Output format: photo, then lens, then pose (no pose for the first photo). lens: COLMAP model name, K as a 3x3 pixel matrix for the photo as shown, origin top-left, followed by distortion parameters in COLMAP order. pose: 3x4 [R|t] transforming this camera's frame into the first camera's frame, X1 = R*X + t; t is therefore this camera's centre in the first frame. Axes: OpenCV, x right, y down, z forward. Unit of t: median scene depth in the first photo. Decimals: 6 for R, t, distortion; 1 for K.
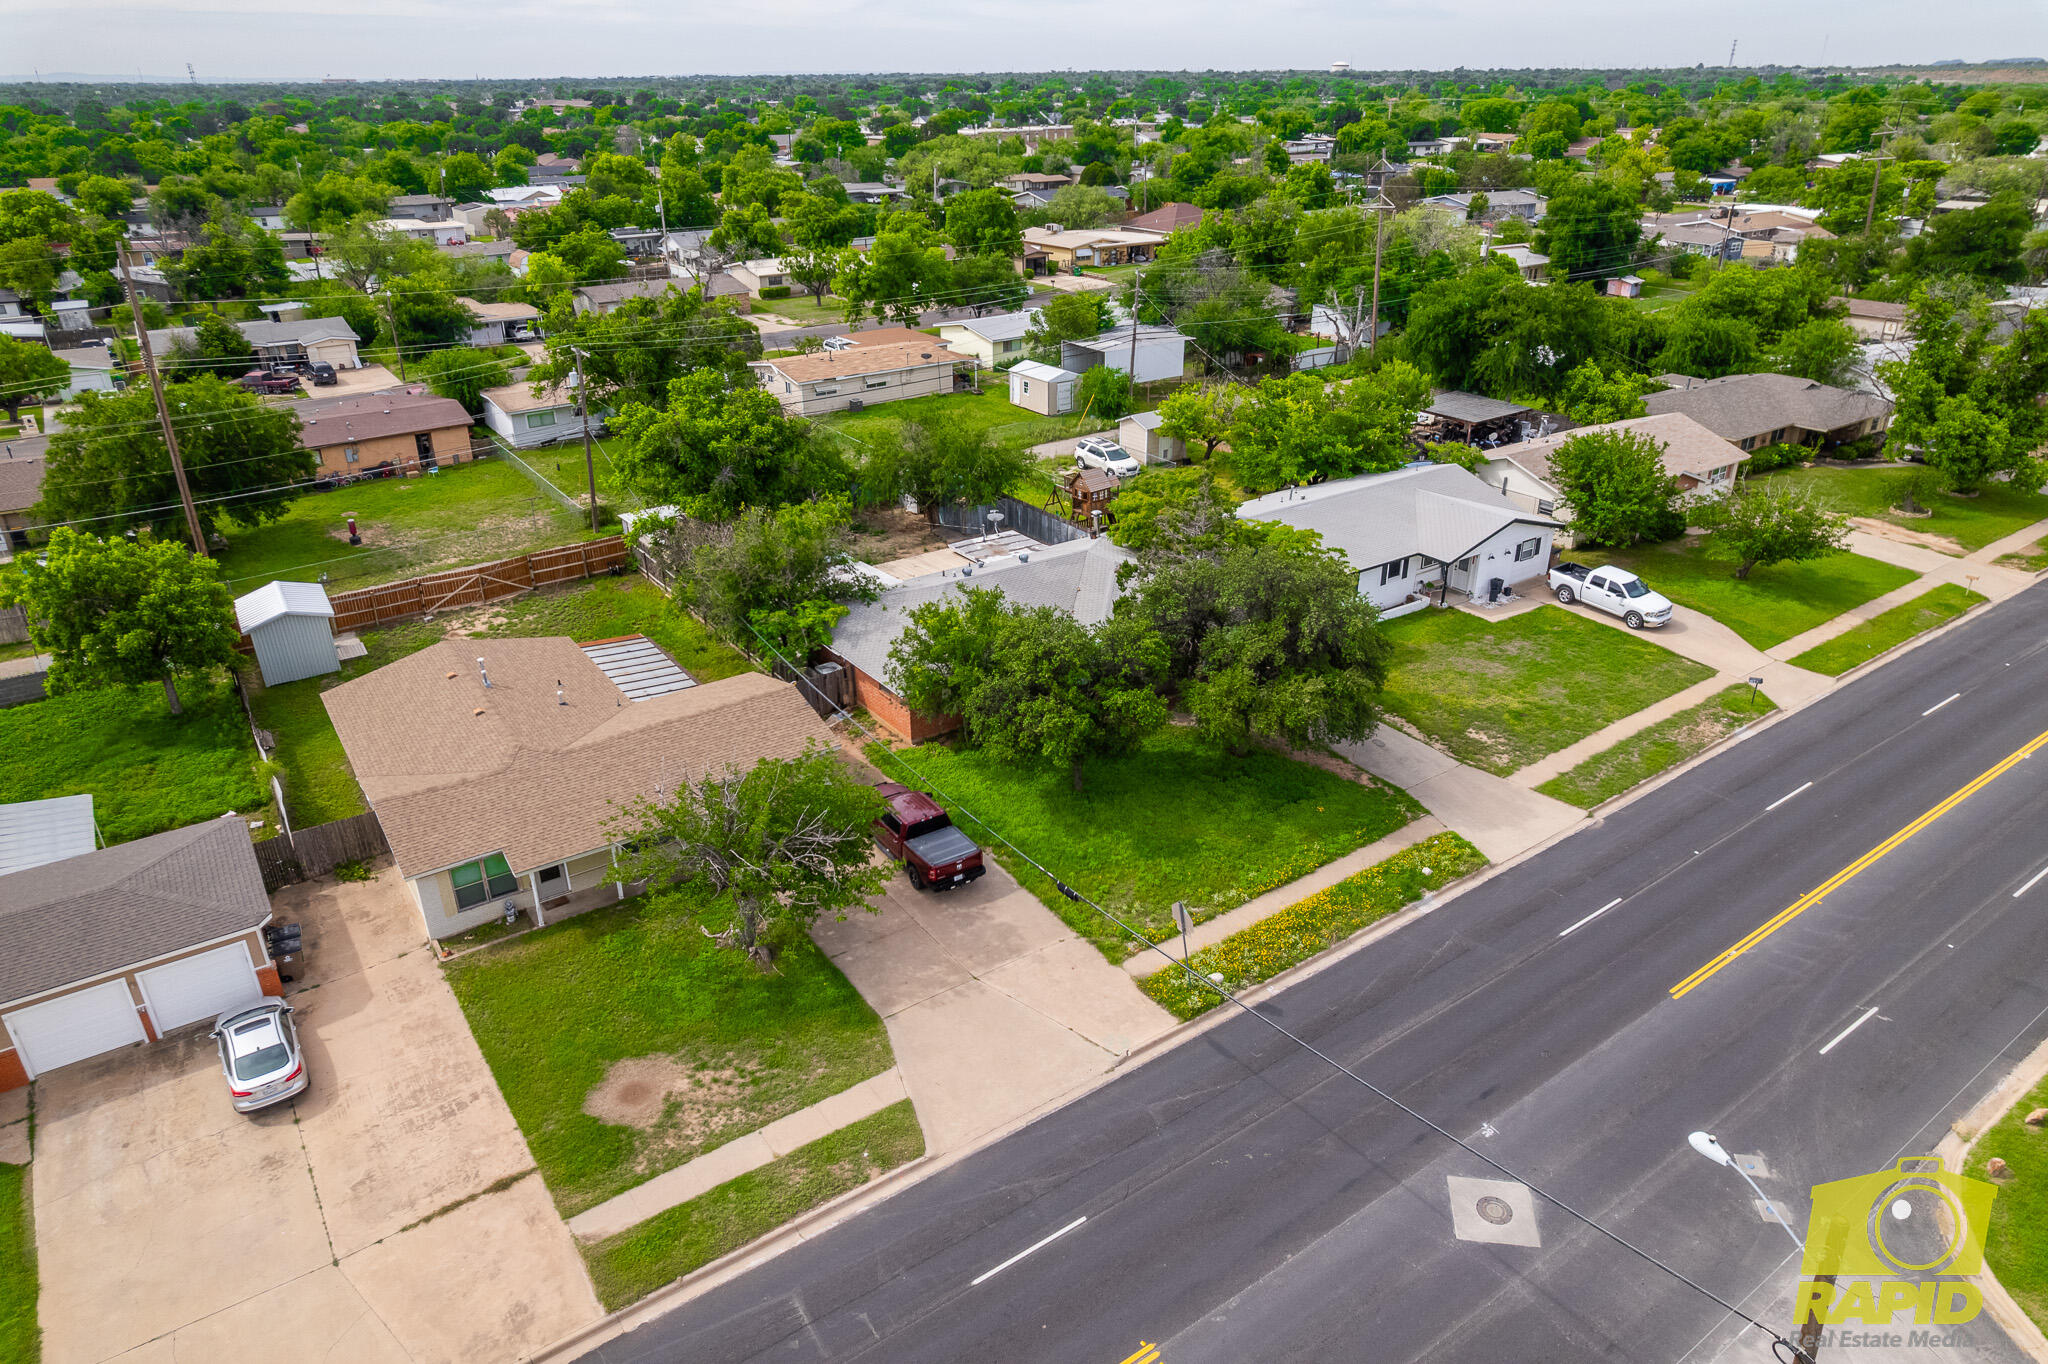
lens RADIAL K [[1309.1, 0, 1029.6], [0, 1309.1, 685.8], [0, 0, 1]] dist [-0.076041, 0.071803]
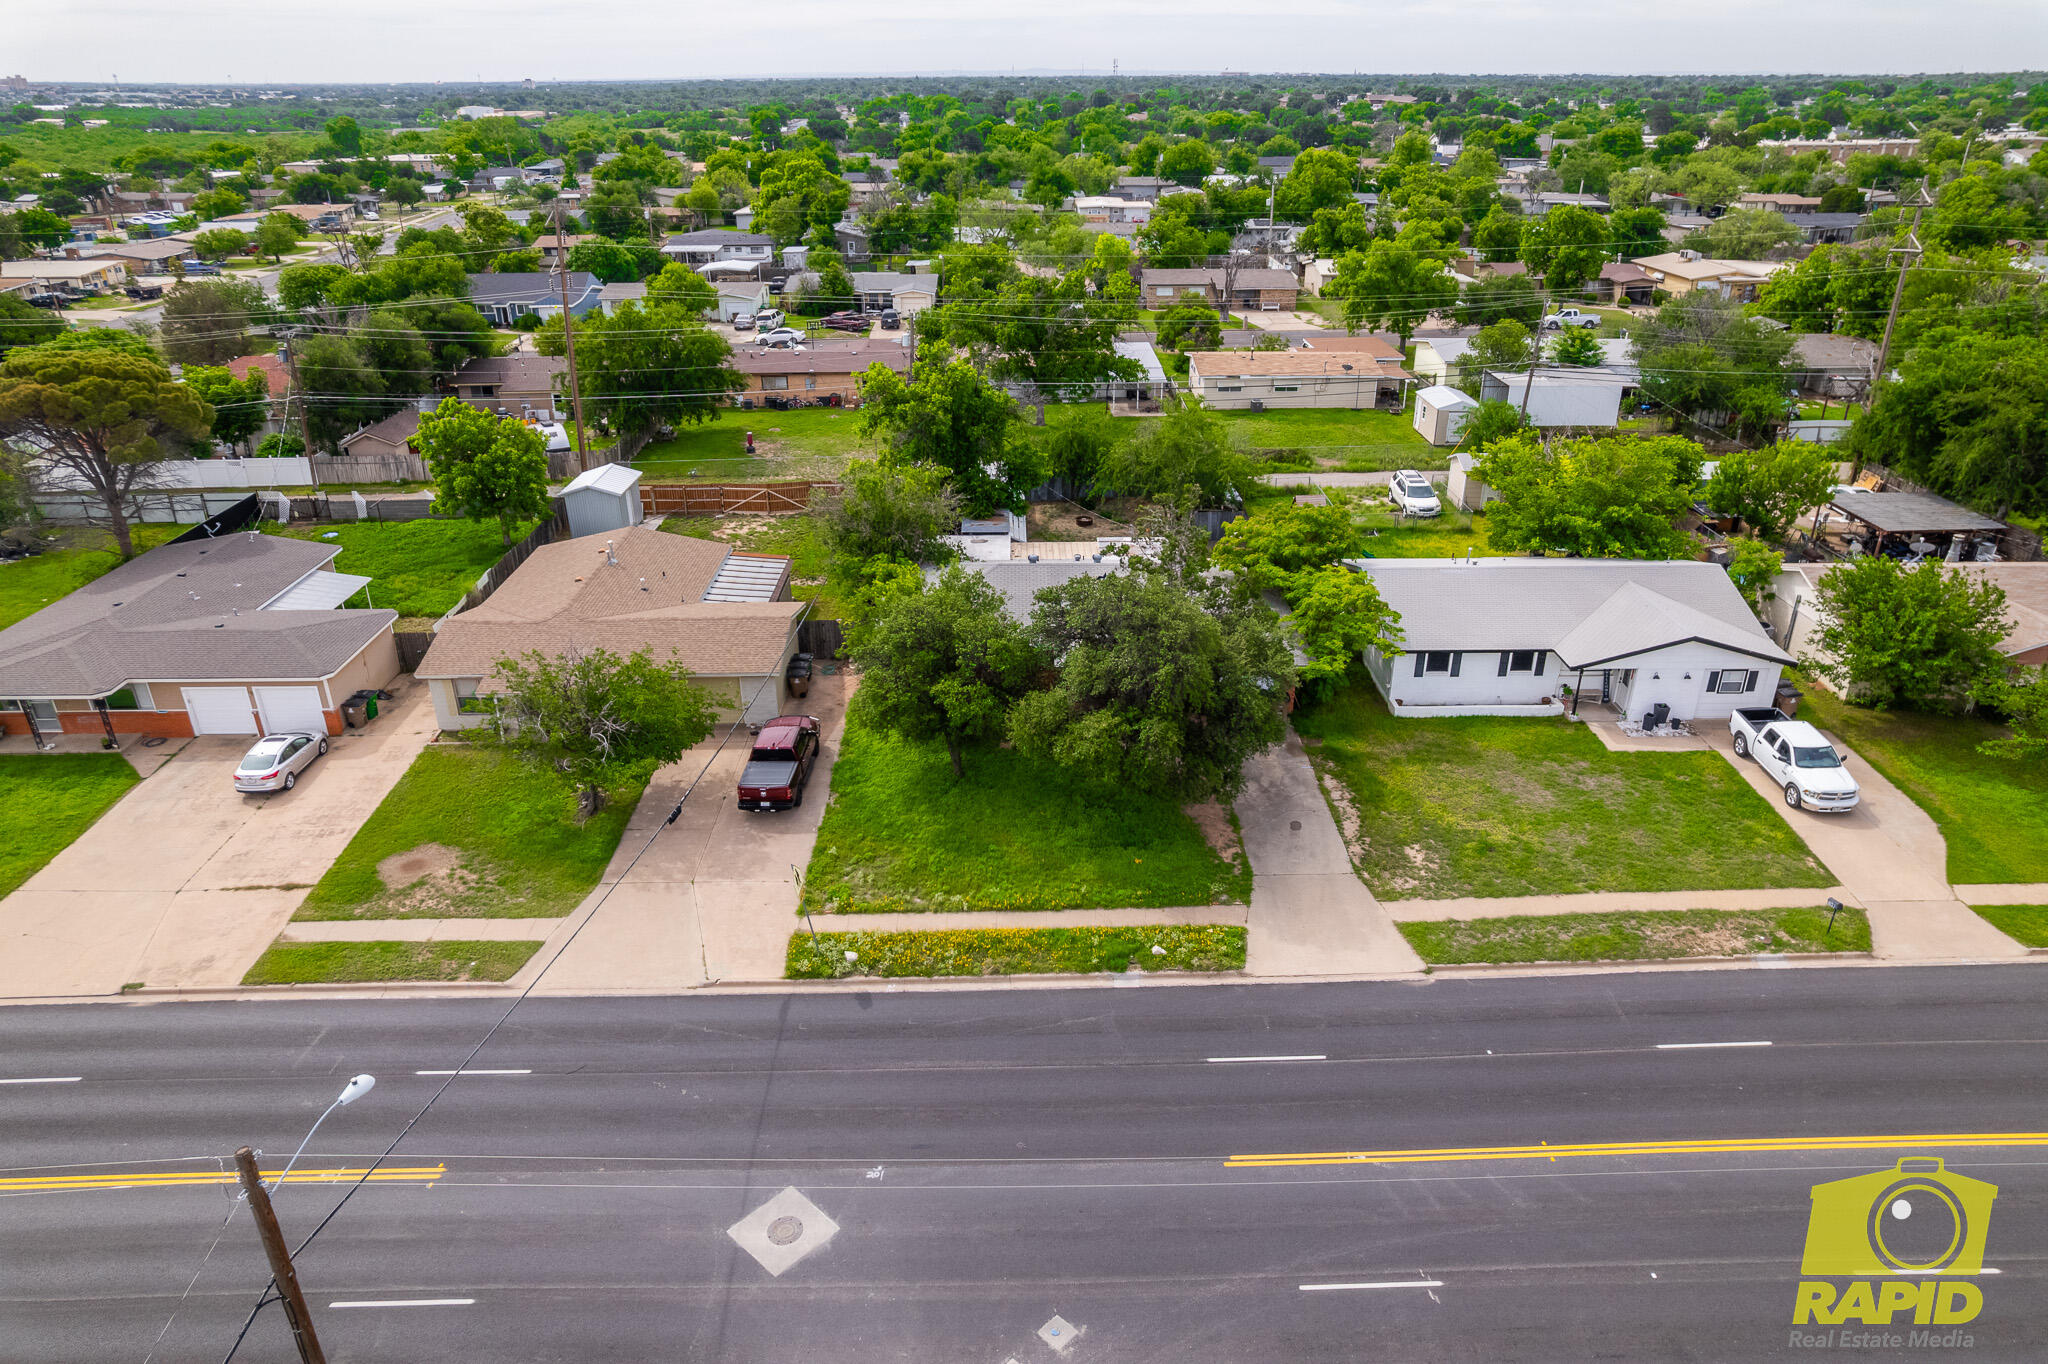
lens RADIAL K [[1309.1, 0, 1029.6], [0, 1309.1, 685.8], [0, 0, 1]] dist [-0.076041, 0.071803]
pose [[0.825478, 0.243871, -0.509031, 0.484859], [-0.242978, 0.967538, 0.069509, -0.058960], [0.509458, 0.066305, 0.857937, 0.114624]]
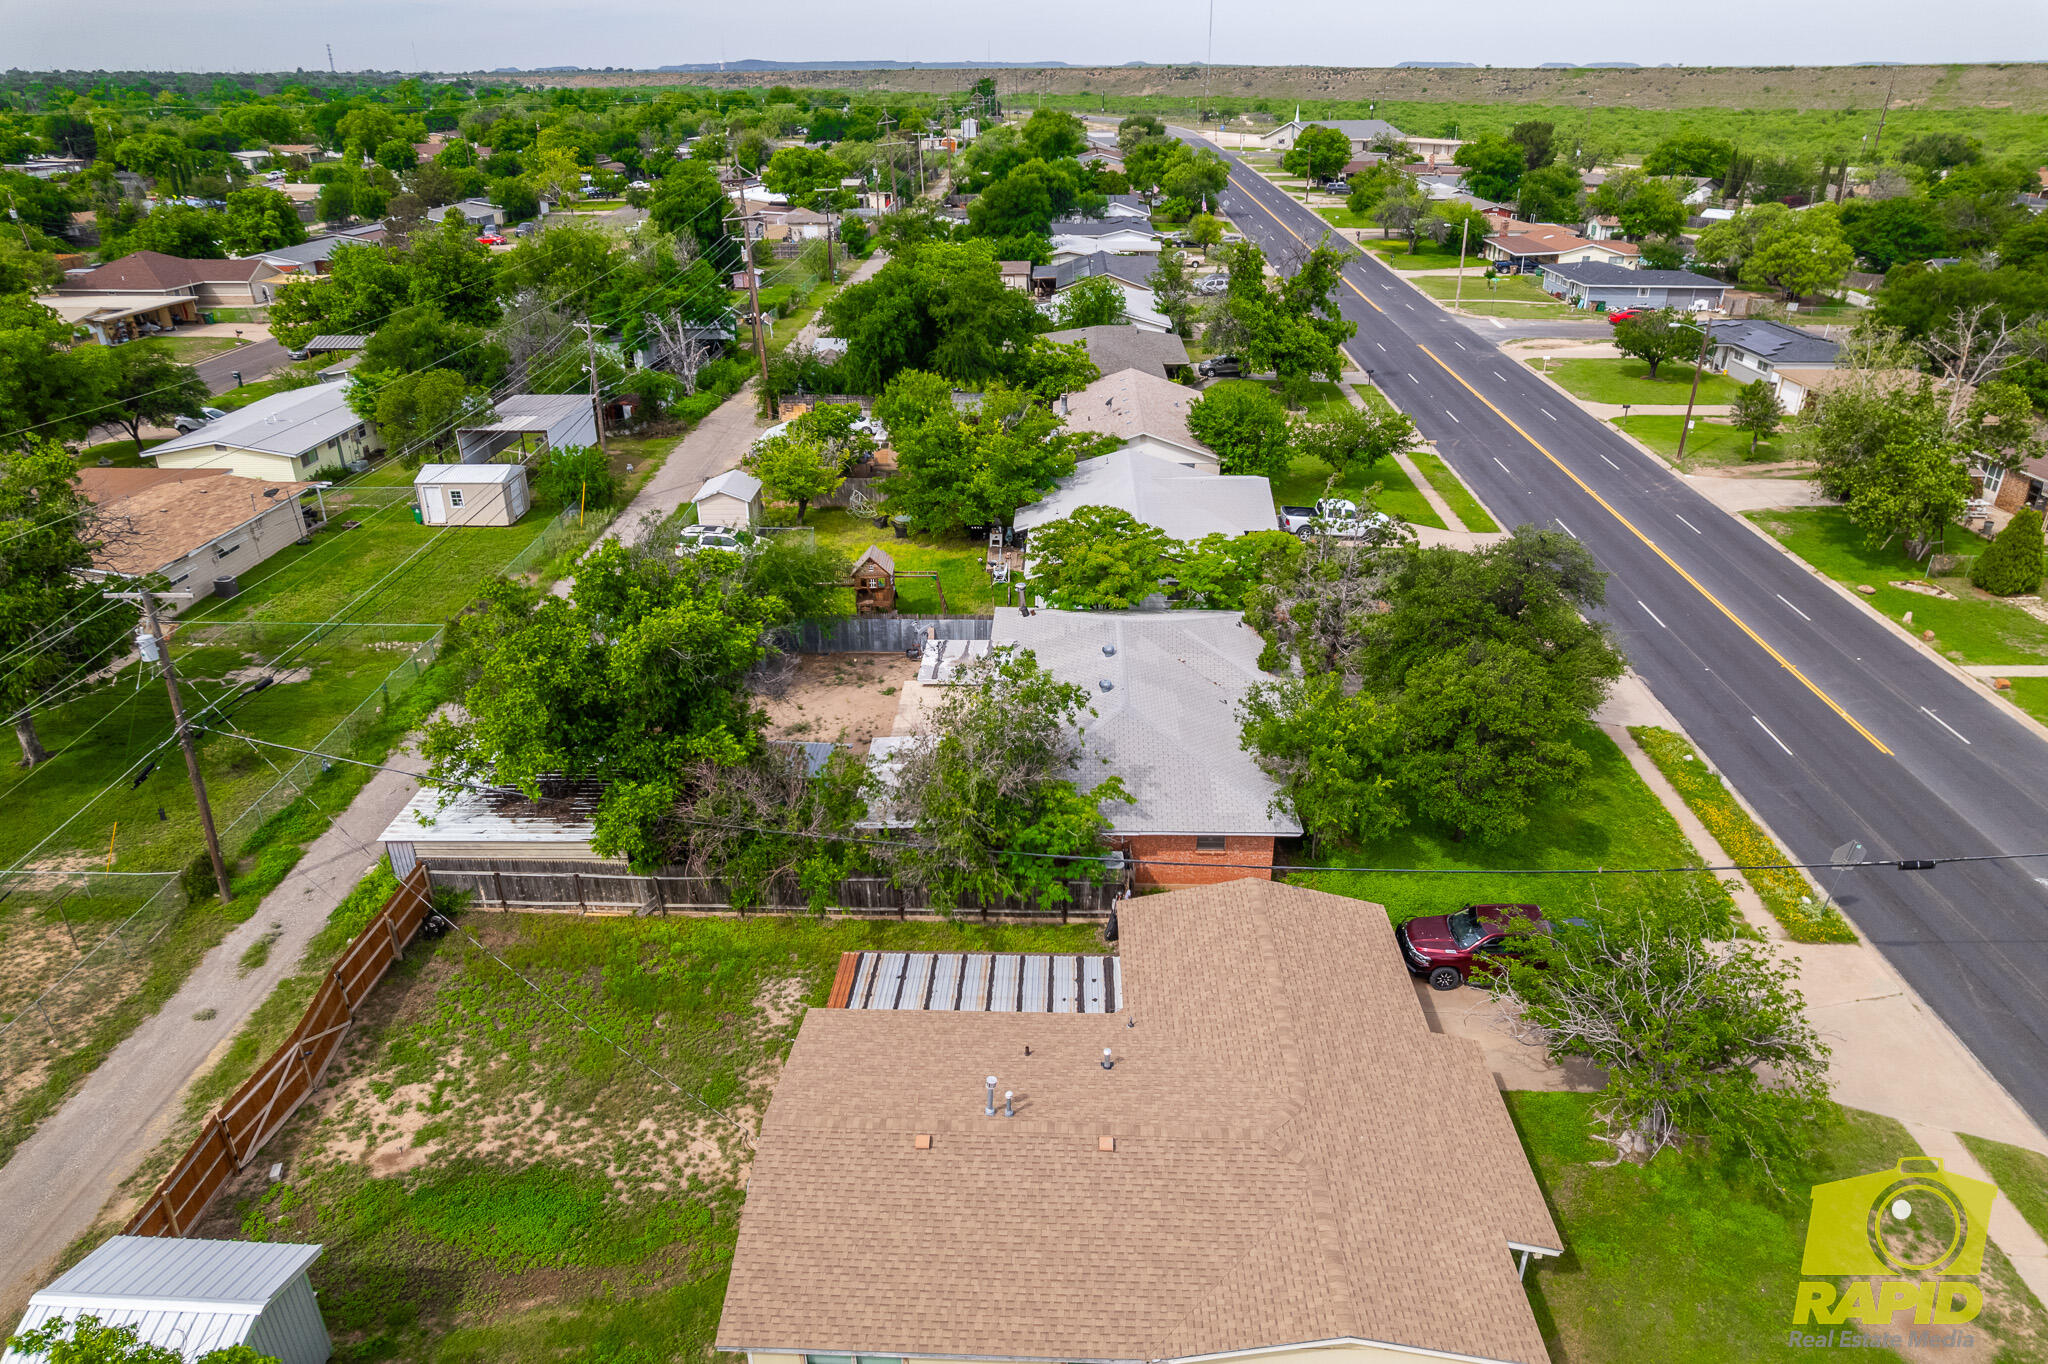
lens RADIAL K [[1309.1, 0, 1029.6], [0, 1309.1, 685.8], [0, 0, 1]] dist [-0.076041, 0.071803]
pose [[0.600174, -0.340387, 0.723828, -0.638876], [0.342922, 0.927048, 0.151614, -0.218009], [-0.722631, 0.157221, 0.673116, 0.474567]]
